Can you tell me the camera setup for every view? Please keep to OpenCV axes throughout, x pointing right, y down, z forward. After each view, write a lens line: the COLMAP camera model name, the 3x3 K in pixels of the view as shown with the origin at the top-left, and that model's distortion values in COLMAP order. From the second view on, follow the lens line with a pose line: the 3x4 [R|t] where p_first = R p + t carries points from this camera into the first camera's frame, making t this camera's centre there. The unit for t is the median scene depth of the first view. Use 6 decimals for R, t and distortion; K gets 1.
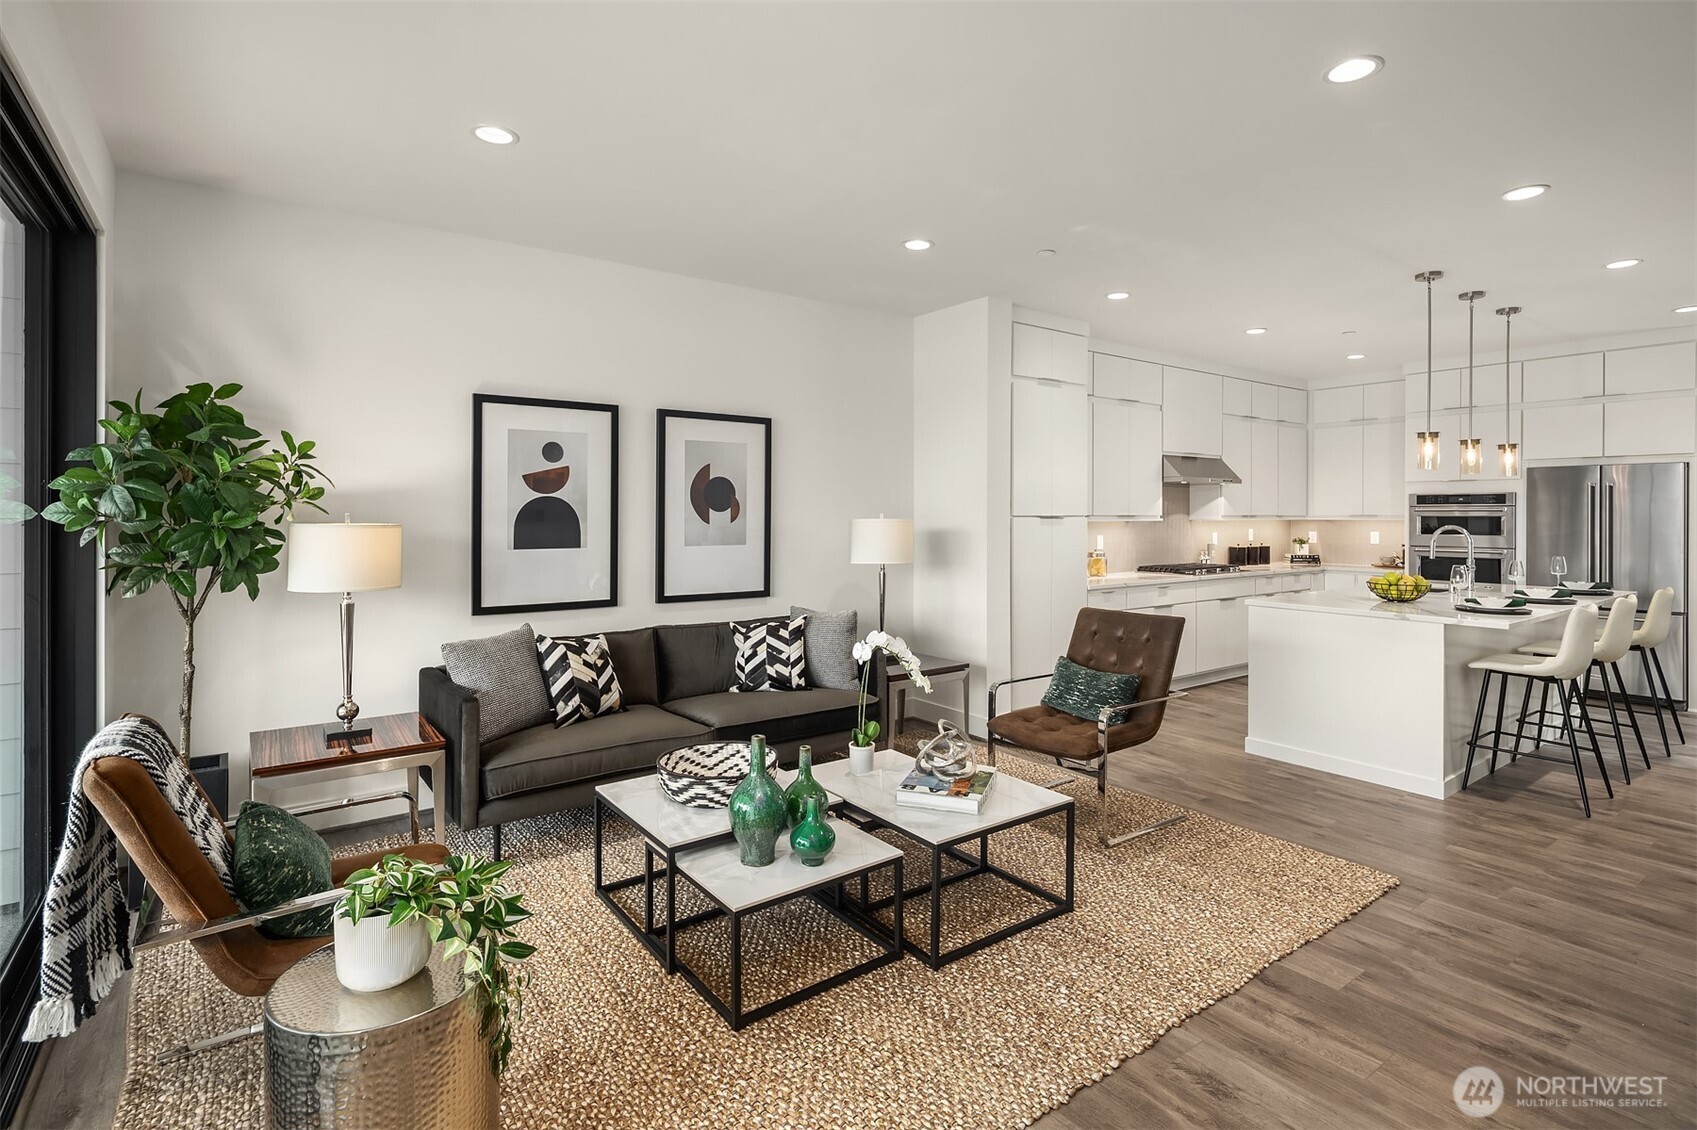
lens RADIAL K [[817.1, 0, 850.4], [0, 817.1, 526.6], [0, 0, 1]] dist [-0.000142, -0.000166]
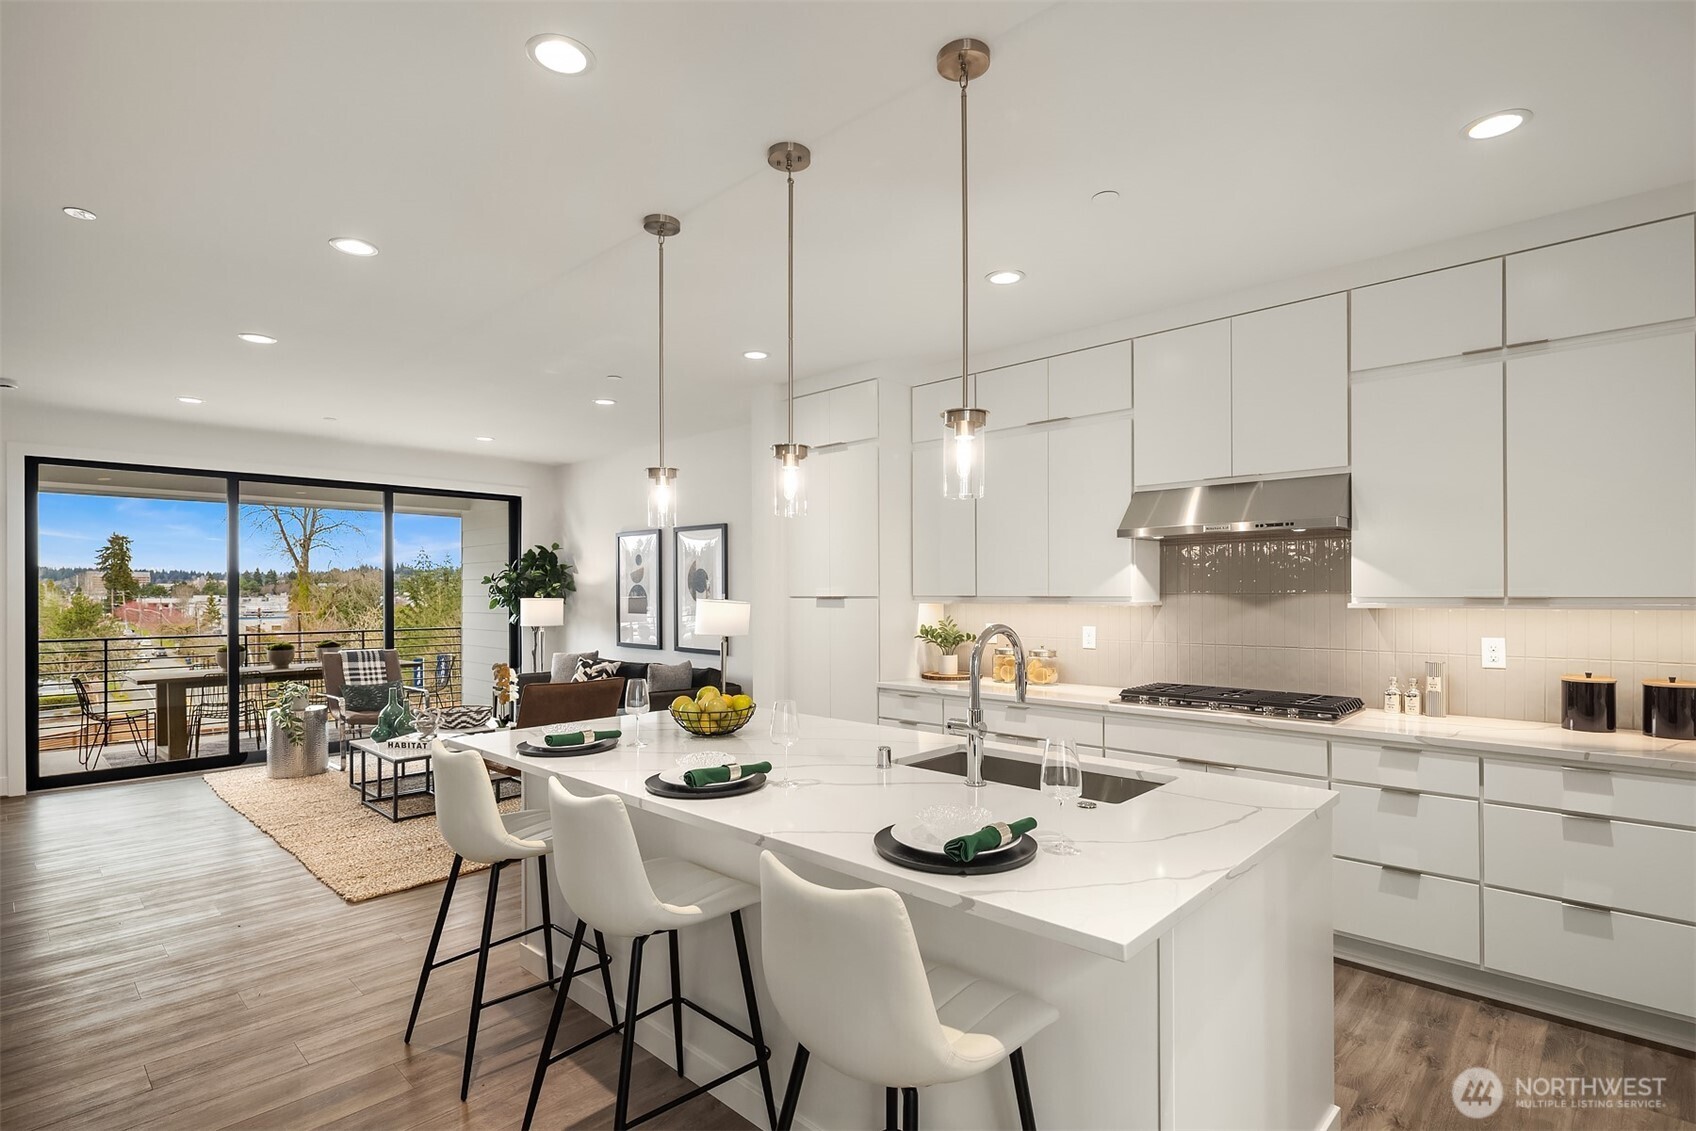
lens RADIAL K [[831.5, 0, 852.5], [0, 831.5, 587.1], [0, 0, 1]] dist [0.000740, 0.000279]
pose [[0.174317, -0.005838, -0.984672, 1.453515], [-0.011323, 0.999904, -0.007933, -0.021151], [0.984625, 0.012532, 0.174234, 1.089925]]
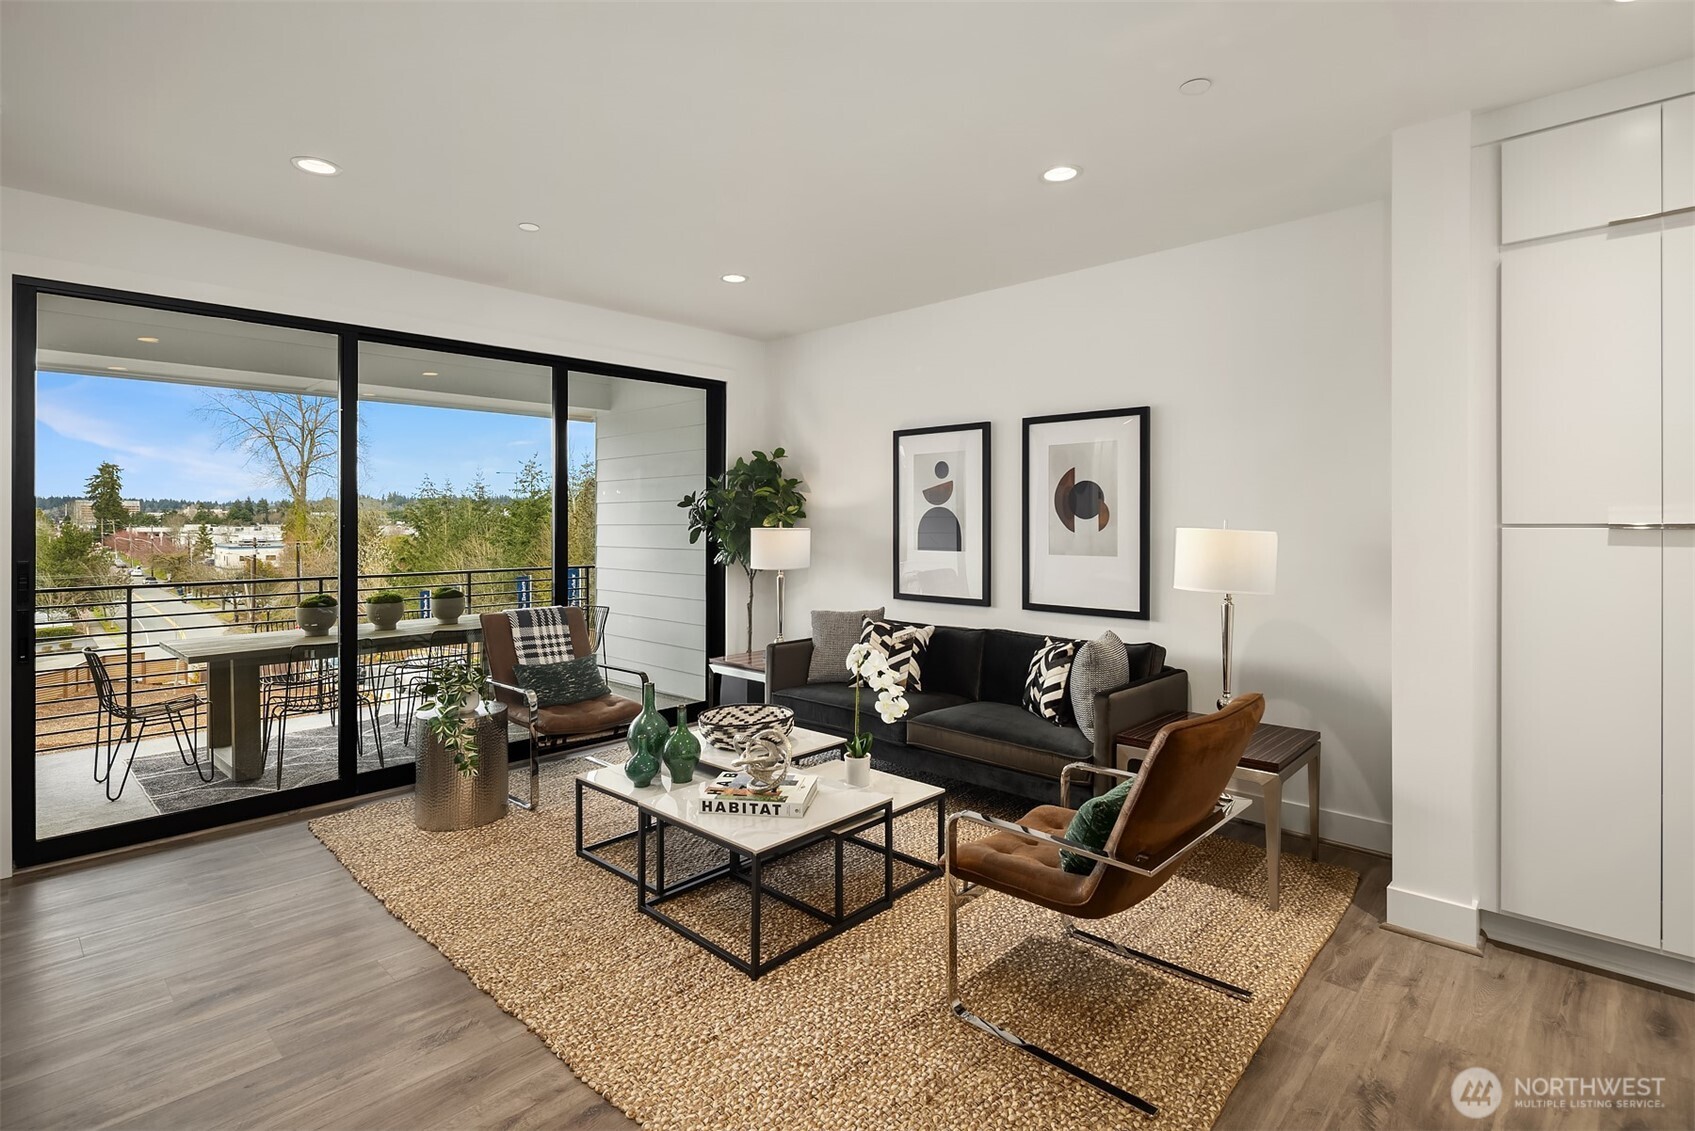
lens RADIAL K [[832.0, 0, 847.4], [0, 832.0, 518.3], [0, 0, 1]] dist [-0.000212, -0.000117]
pose [[0.178403, -0.003609, -0.983951, 0.768593], [-0.011841, 0.999913, -0.005815, -0.011141], [0.983886, 0.012688, 0.178345, 0.616850]]
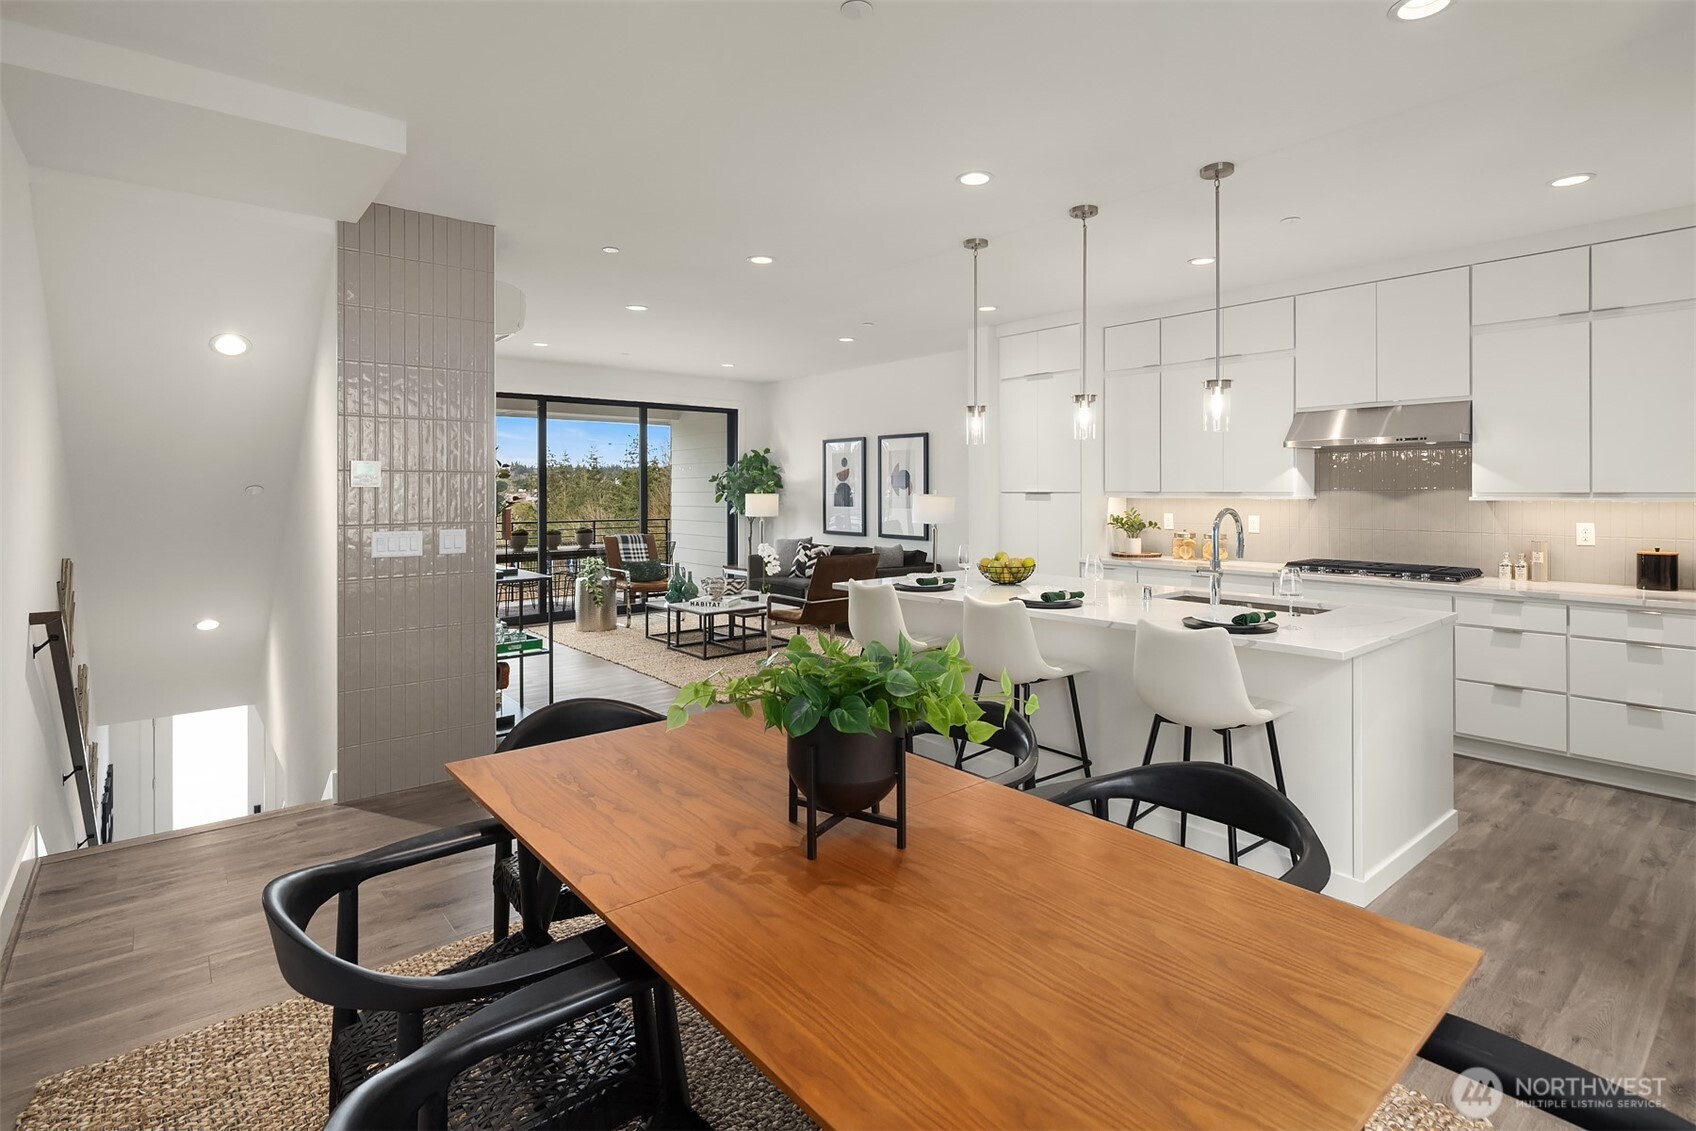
lens RADIAL K [[835.9, 0, 847.9], [0, 835.9, 487.0], [0, 0, 1]] dist [-0.000245, 0.000091]
pose [[0.059287, -0.003055, -0.998236, 1.776670], [-0.013071, 0.999907, -0.003836, -0.015800], [0.998155, 0.013276, 0.059241, 0.834843]]
